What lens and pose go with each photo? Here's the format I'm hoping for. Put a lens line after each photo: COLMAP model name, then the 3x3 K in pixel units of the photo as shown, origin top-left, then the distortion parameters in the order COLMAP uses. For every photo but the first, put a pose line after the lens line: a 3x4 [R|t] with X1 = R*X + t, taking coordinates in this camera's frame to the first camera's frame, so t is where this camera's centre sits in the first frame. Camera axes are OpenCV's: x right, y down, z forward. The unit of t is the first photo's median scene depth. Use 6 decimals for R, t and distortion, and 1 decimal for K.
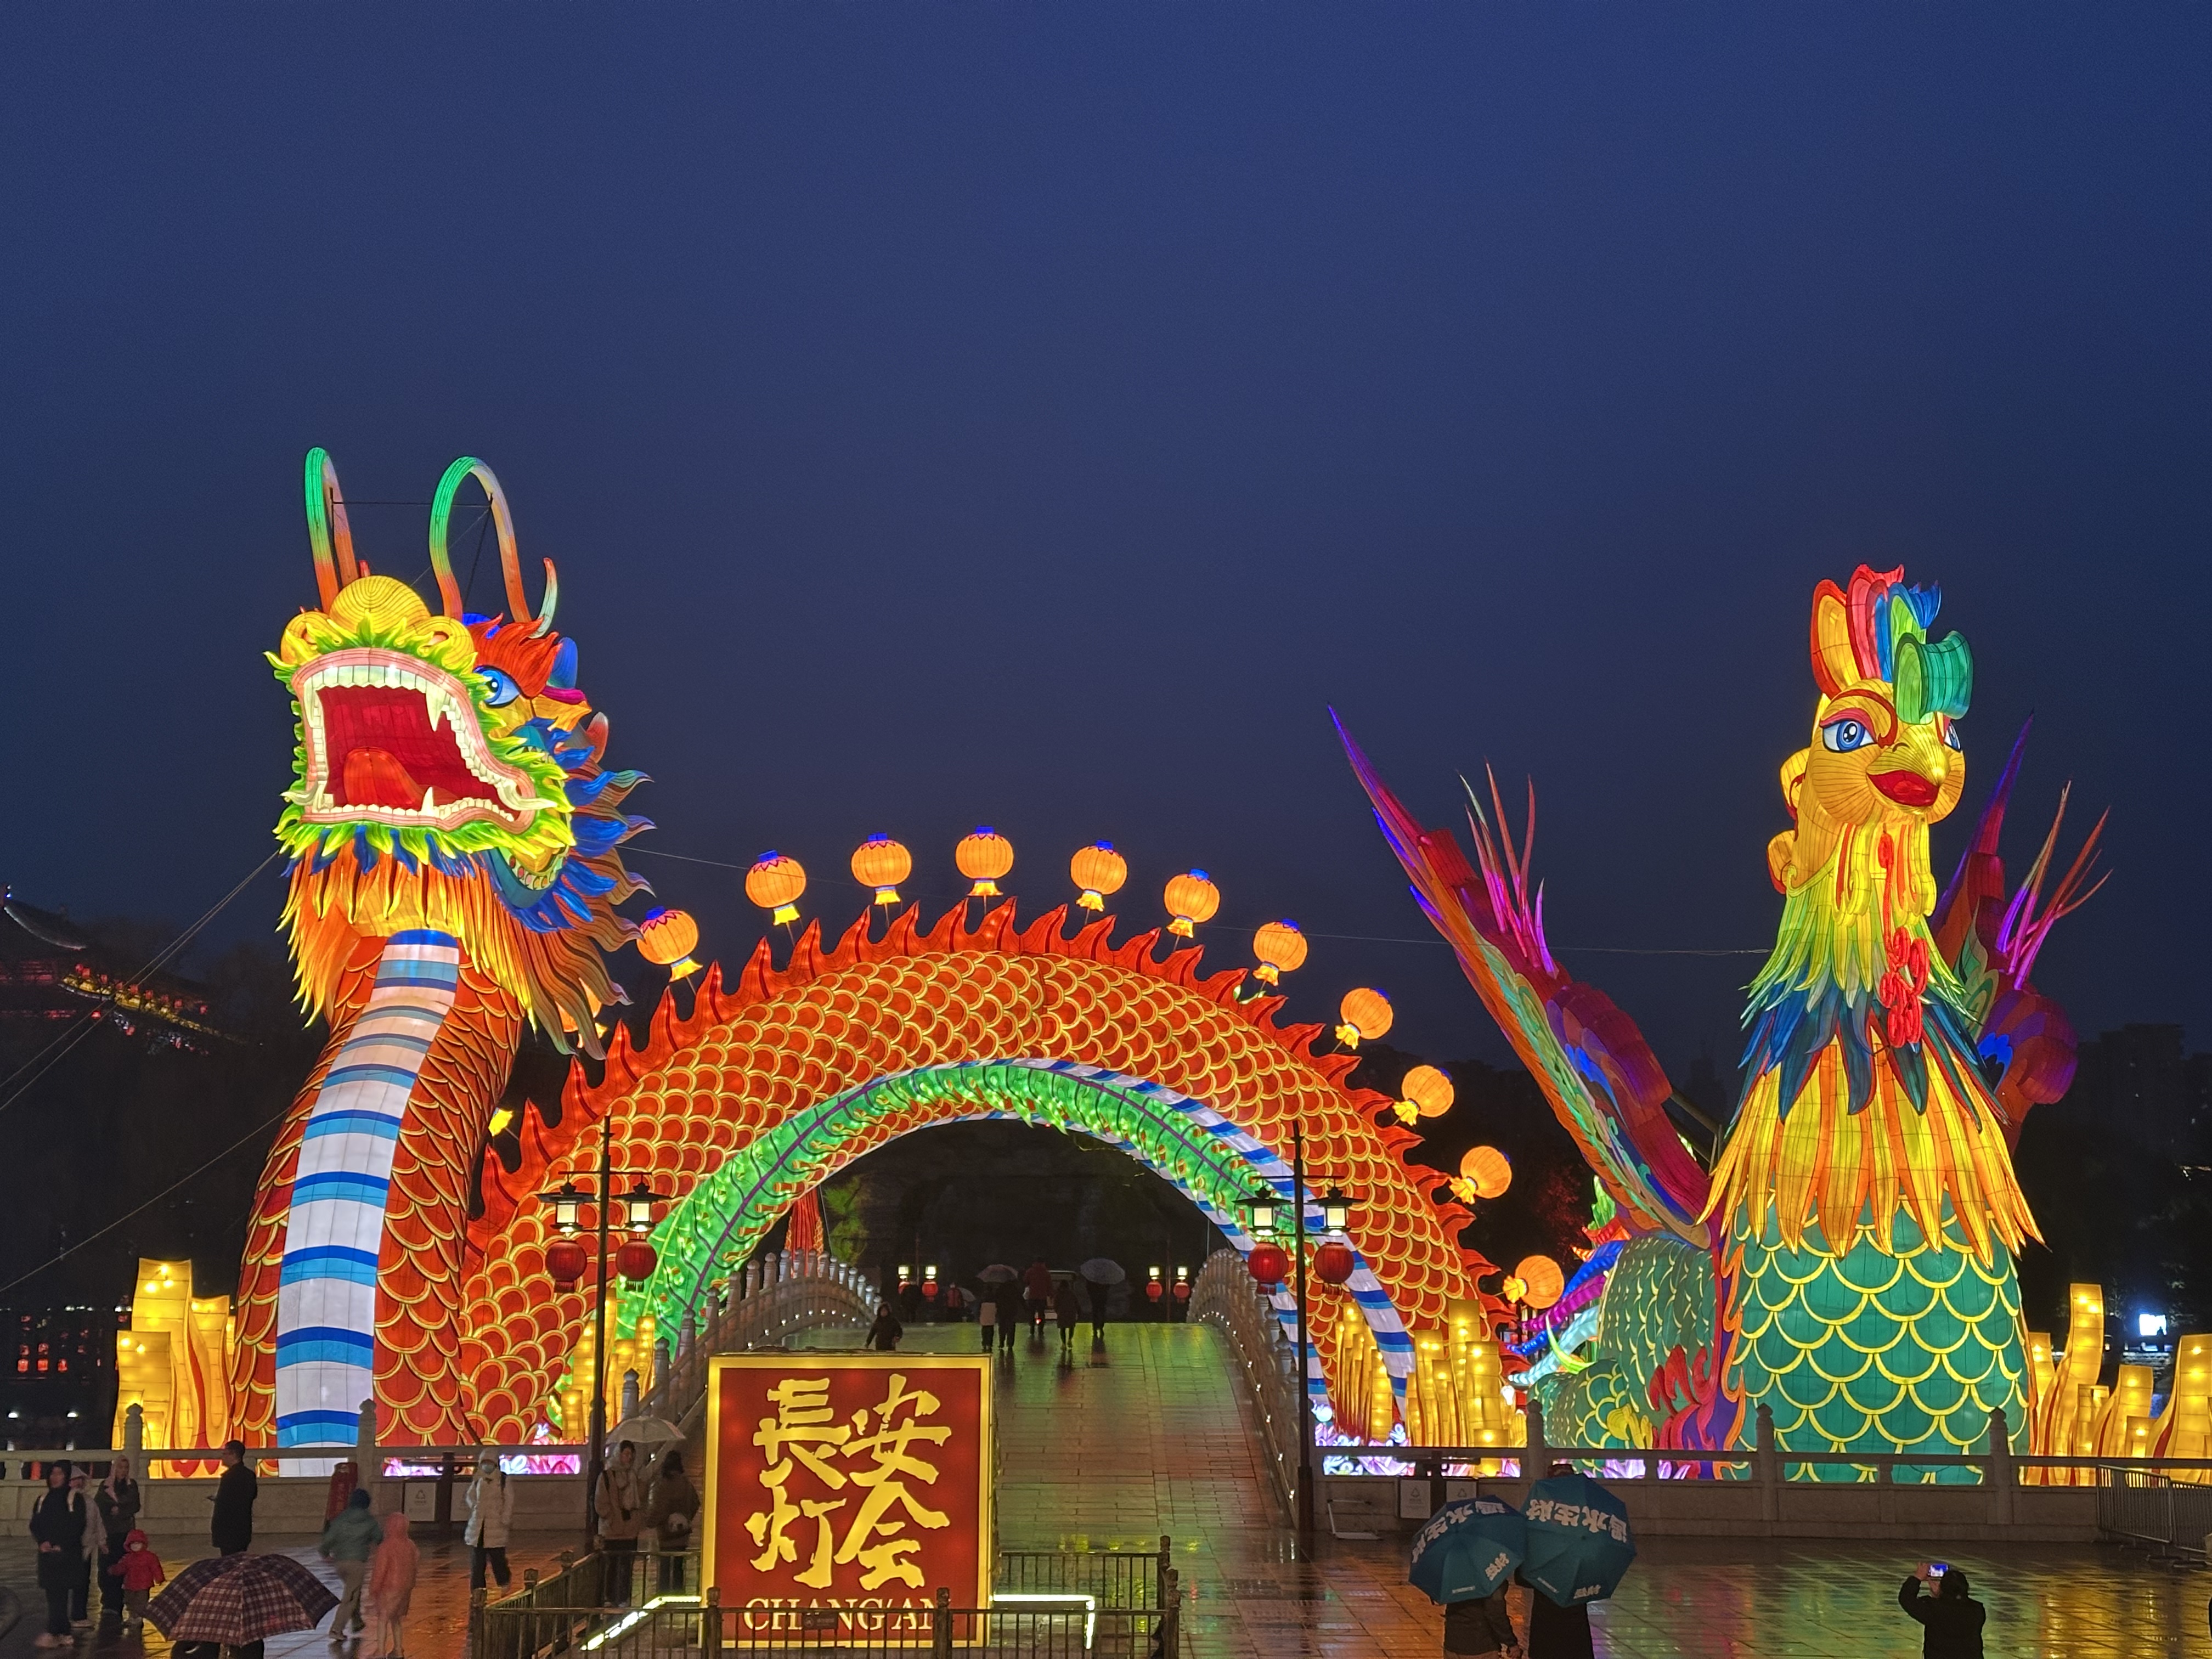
lens RADIAL K [[3090.5, 0, 1106.6], [0, 3090.5, 827.1], [0, 0, 1]] dist [0.150207, 0.000000]
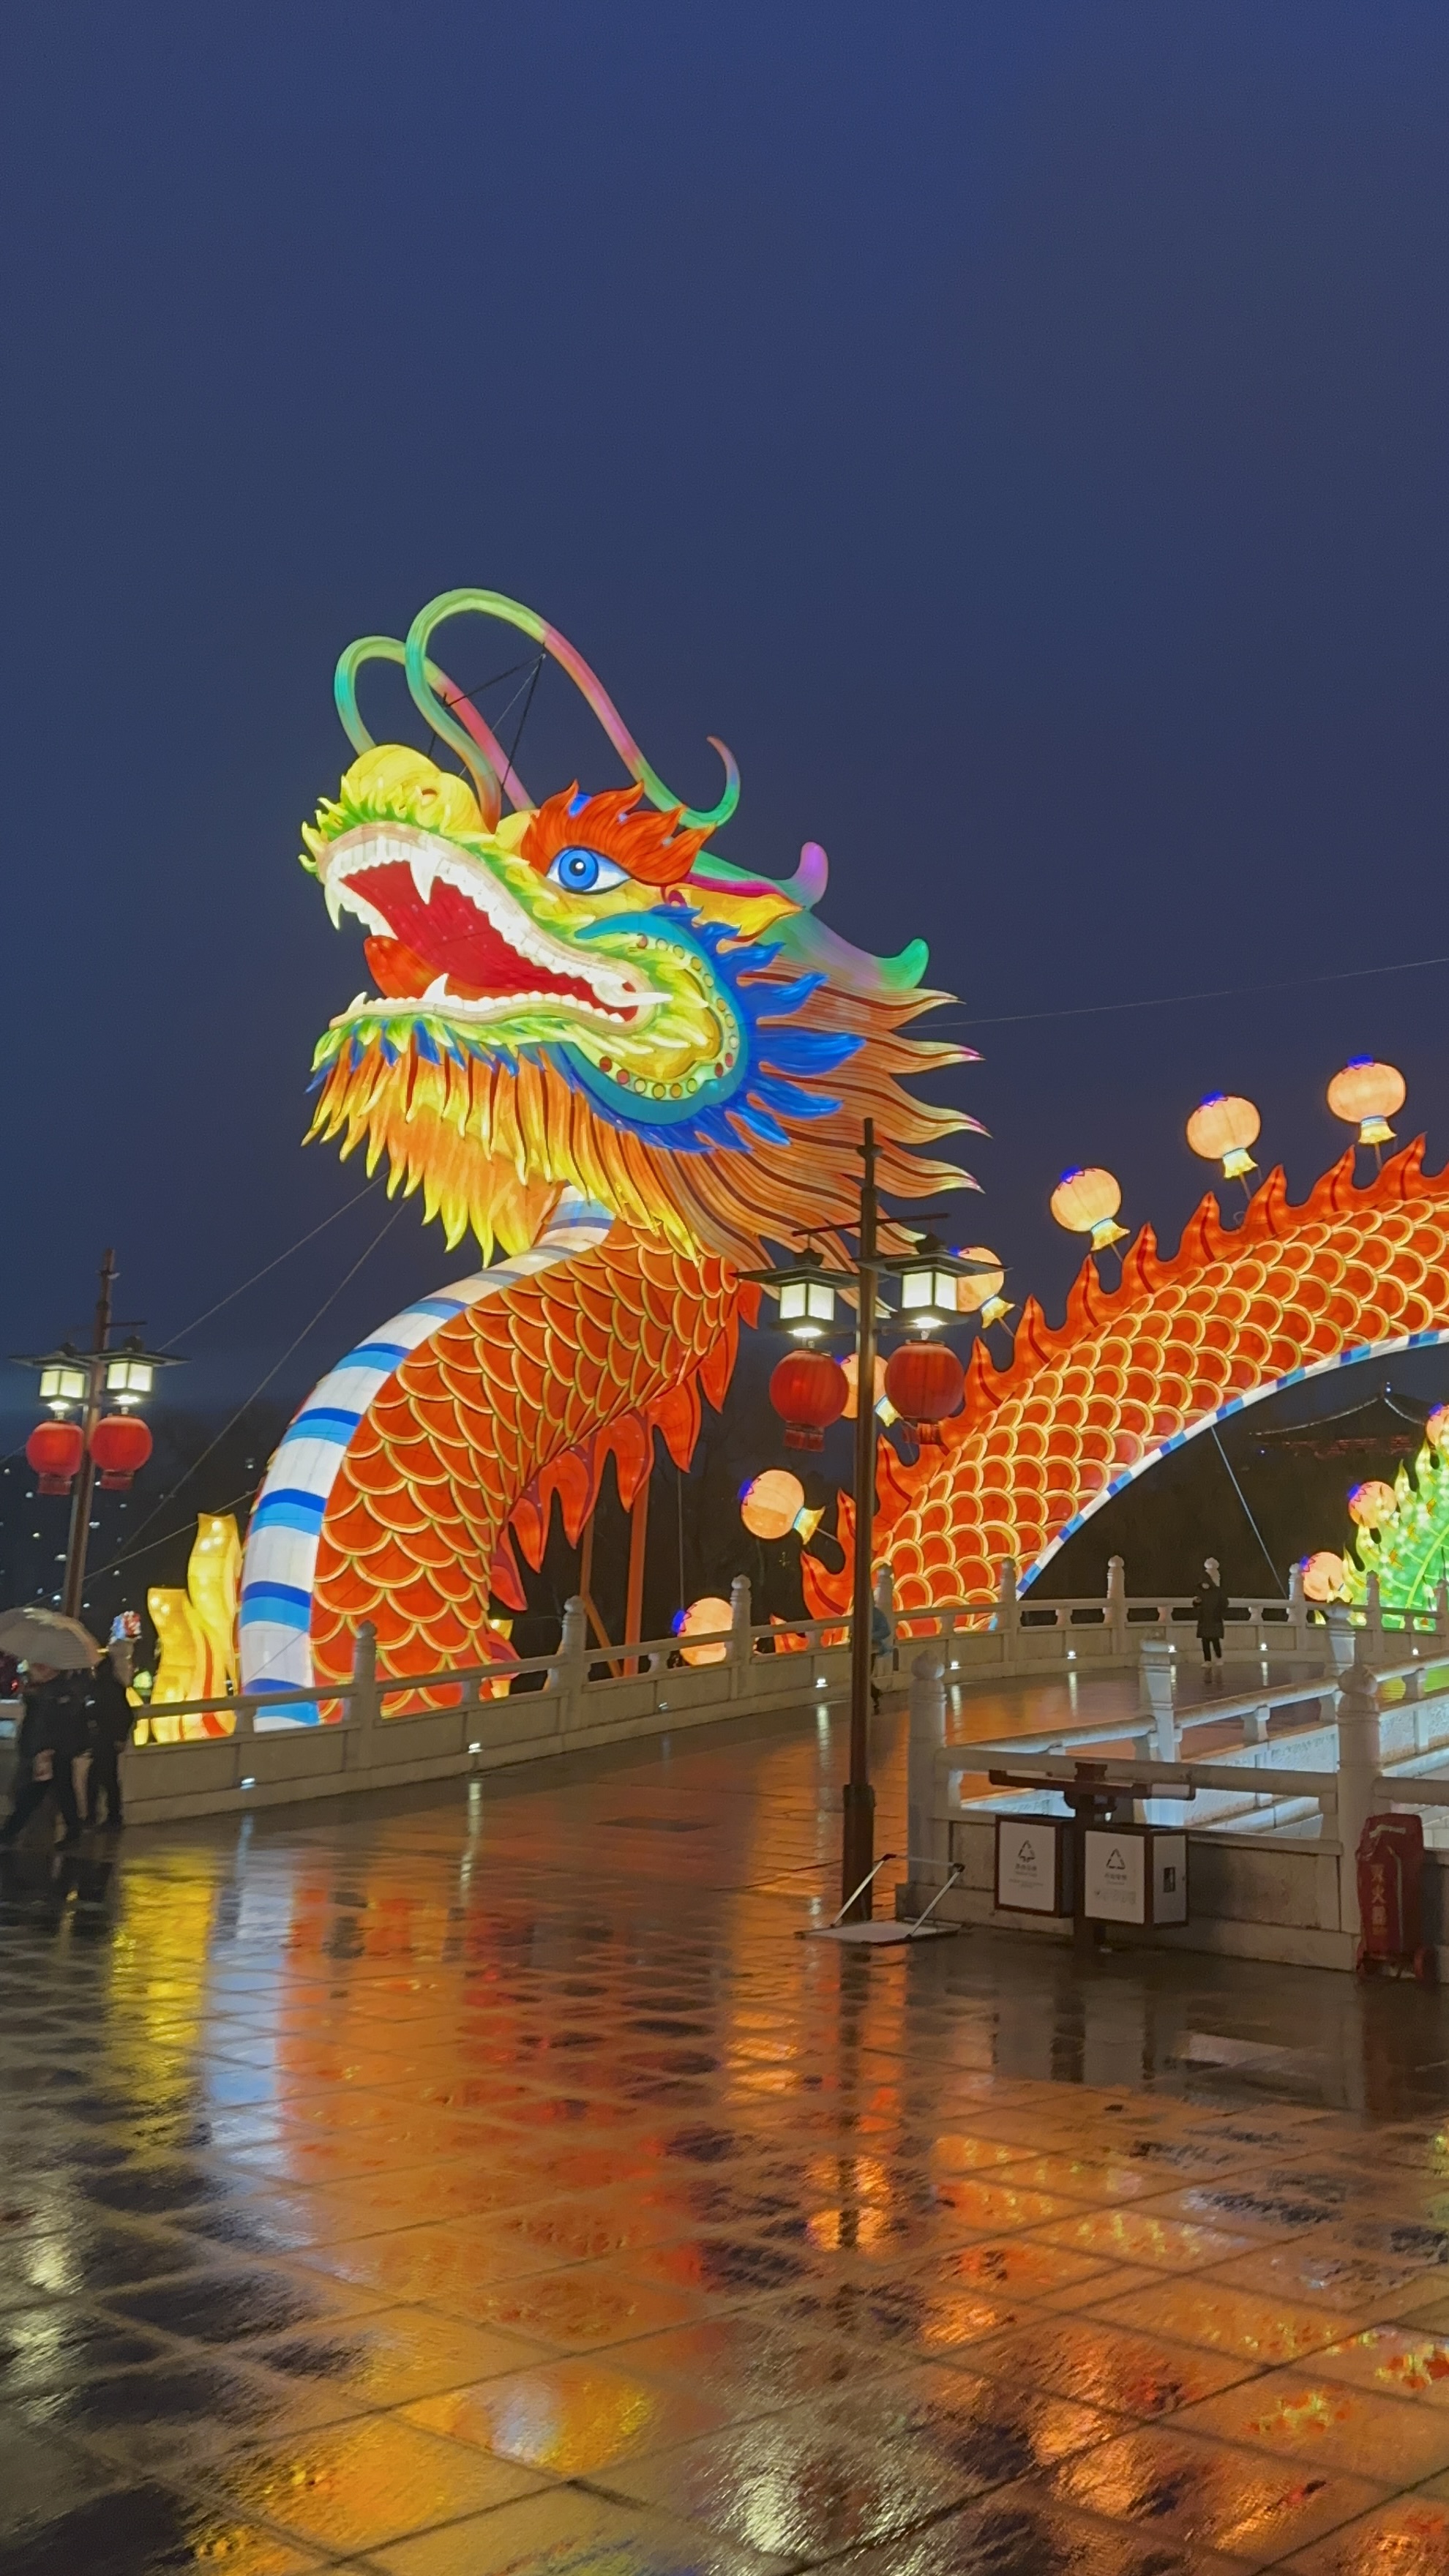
lens RADIAL K [[2168.6, 0, 721.3], [0, 2168.6, 1297.0], [0, 0, 1]] dist [0.087852, 0.001084]
pose [[0.751450, -0.093819, -0.653086, 0.182638], [0.066951, 0.995572, -0.065984, 0.097824], [0.656384, 0.005859, 0.754404, 0.474927]]
